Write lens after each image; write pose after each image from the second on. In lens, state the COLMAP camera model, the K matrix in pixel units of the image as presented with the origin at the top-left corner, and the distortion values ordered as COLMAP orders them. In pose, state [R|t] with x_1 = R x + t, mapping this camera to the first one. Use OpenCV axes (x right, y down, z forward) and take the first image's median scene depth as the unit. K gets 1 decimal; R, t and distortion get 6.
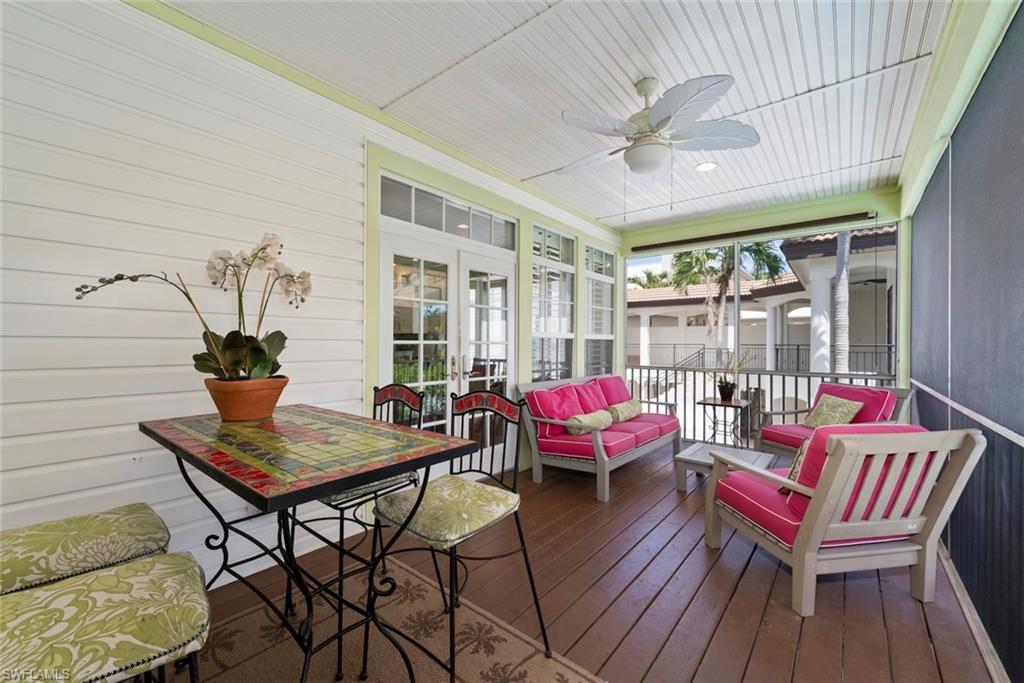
lens RADIAL K [[414.3, 0, 512.0], [0, 414.3, 341.5], [0, 0, 1]] dist [0.000262, 0.000033]
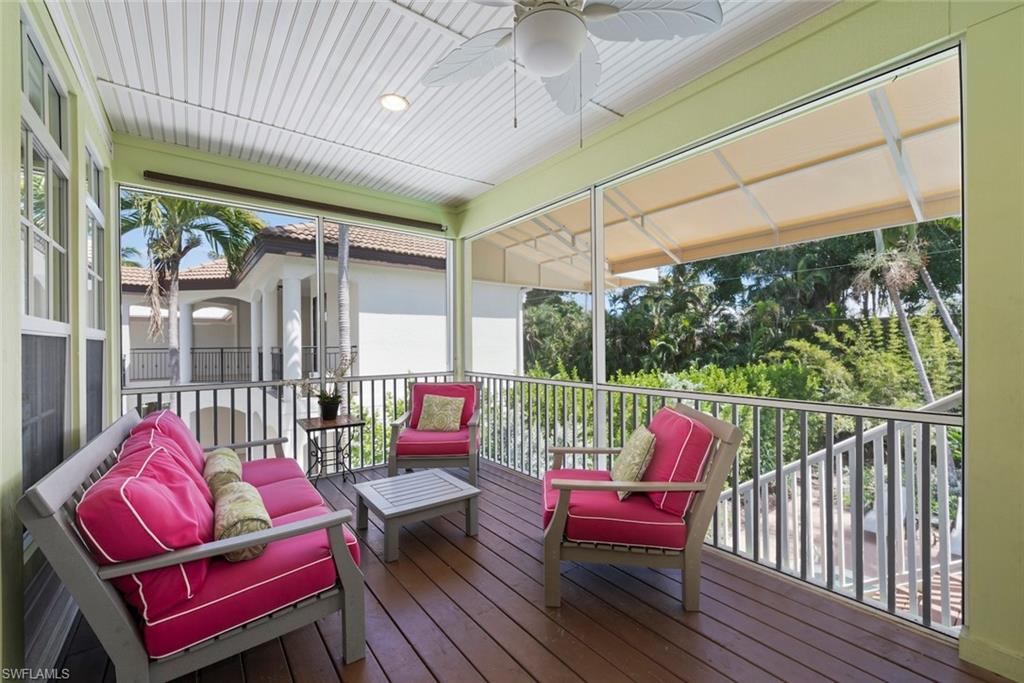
lens RADIAL K [[418.5, 0, 512.0], [0, 418.5, 341.5], [0, 0, 1]] dist [0.000440, -0.000044]
pose [[0.235939, 0.000944, 0.971767, -0.156297], [0.007214, 0.999970, -0.002723, 0.003098], [-0.971741, 0.007653, 0.235925, 0.487906]]
